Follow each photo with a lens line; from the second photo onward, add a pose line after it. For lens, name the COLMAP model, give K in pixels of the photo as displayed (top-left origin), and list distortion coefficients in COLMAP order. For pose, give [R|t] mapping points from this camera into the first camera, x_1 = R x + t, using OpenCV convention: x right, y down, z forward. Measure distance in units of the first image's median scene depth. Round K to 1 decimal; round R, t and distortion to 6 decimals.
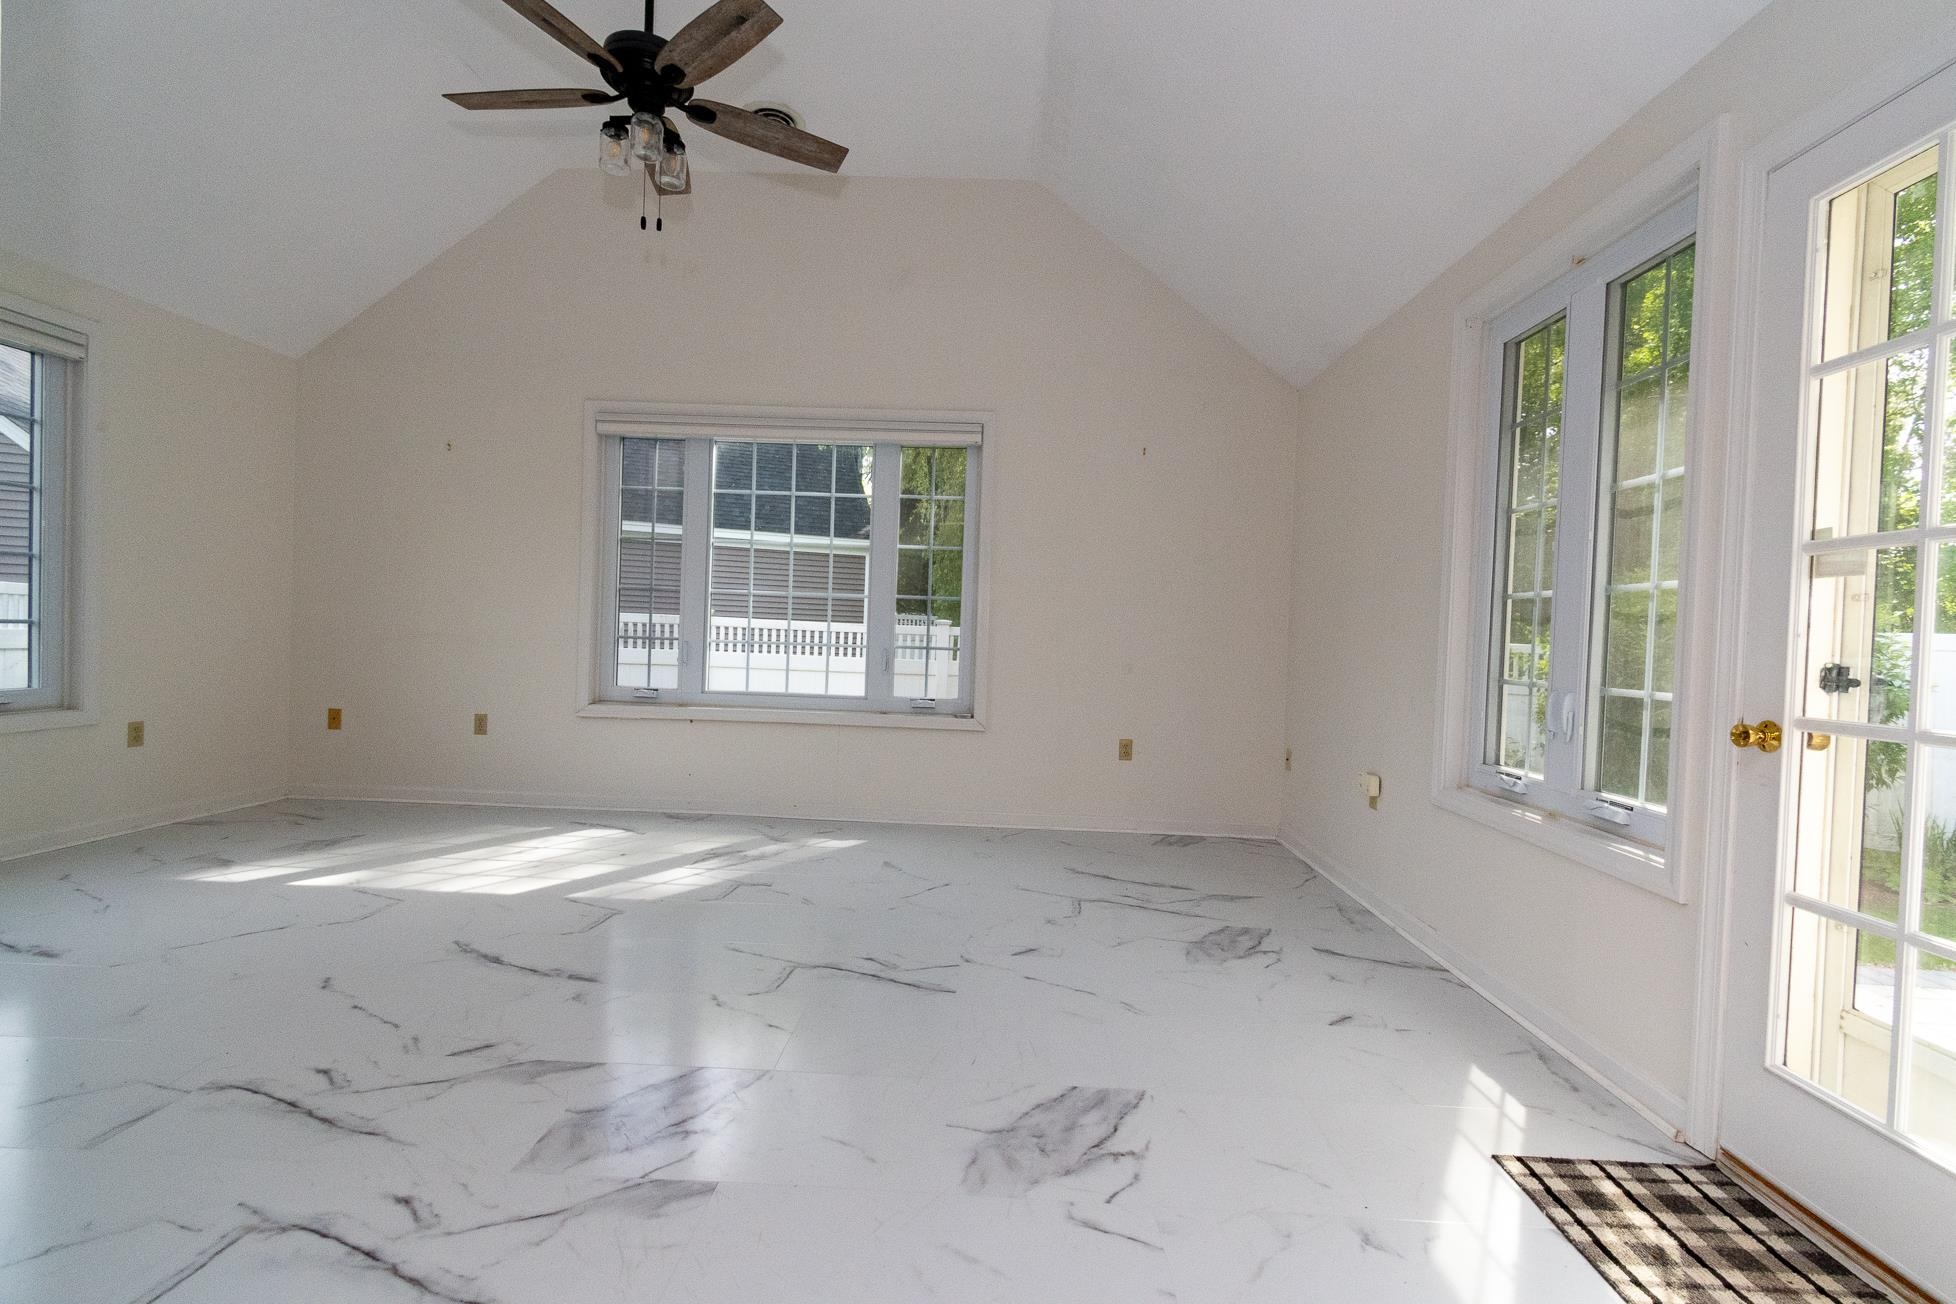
lens RADIAL K [[872.5, 0, 982.3], [0, 872.5, 657.0], [0, 0, 1]] dist [0.003218, -0.000533]
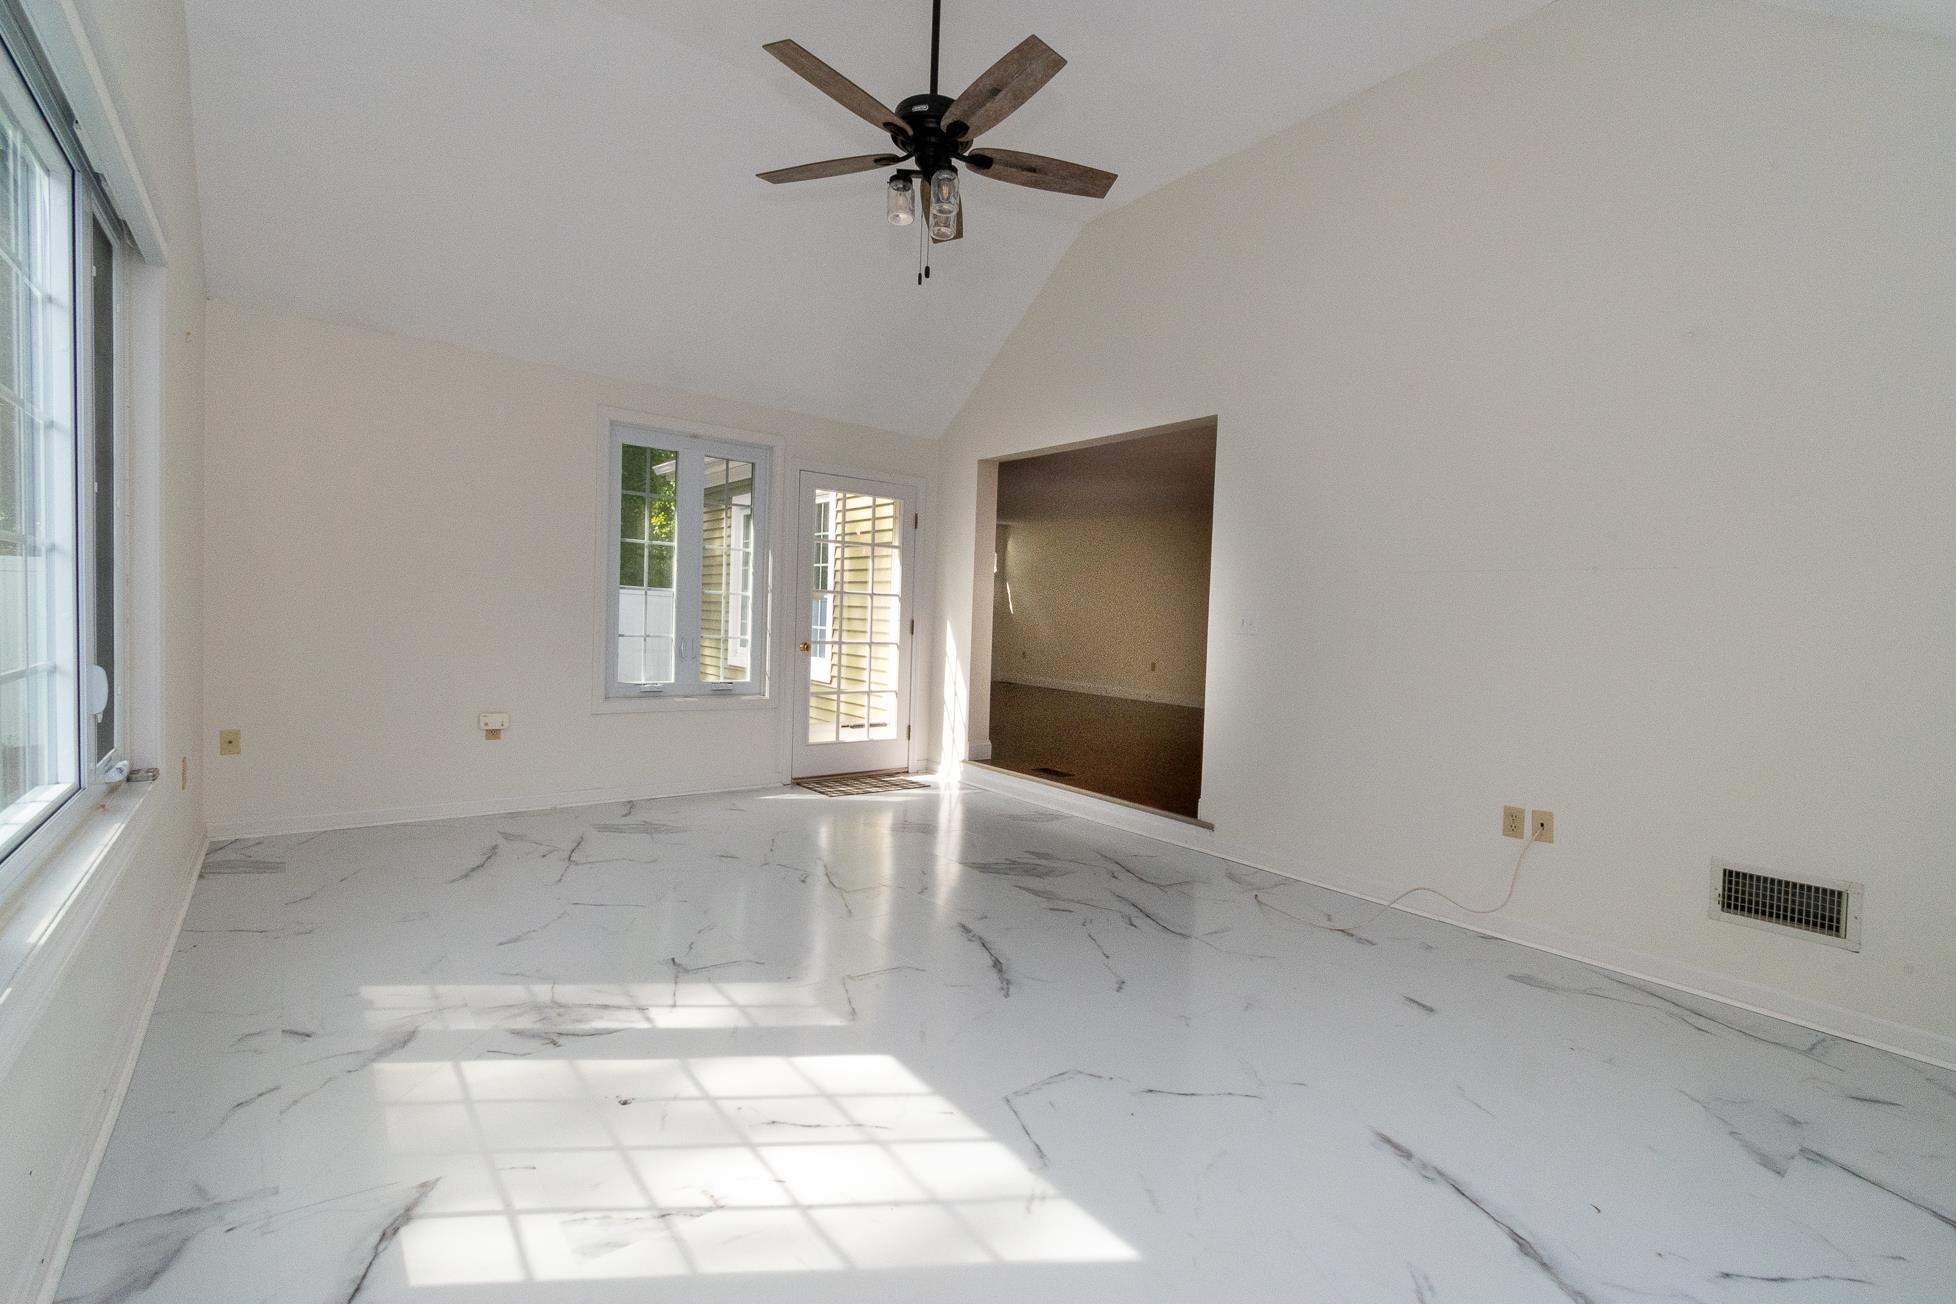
lens RADIAL K [[872.5, 0, 977.0], [0, 872.5, 659.1], [0, 0, 1]] dist [0.003218, -0.000533]
pose [[-0.639234, -0.100324, 0.762440, -1.020984], [-0.046418, 0.994680, 0.091966, -0.101928], [-0.767610, 0.023397, -0.640490, 1.306802]]
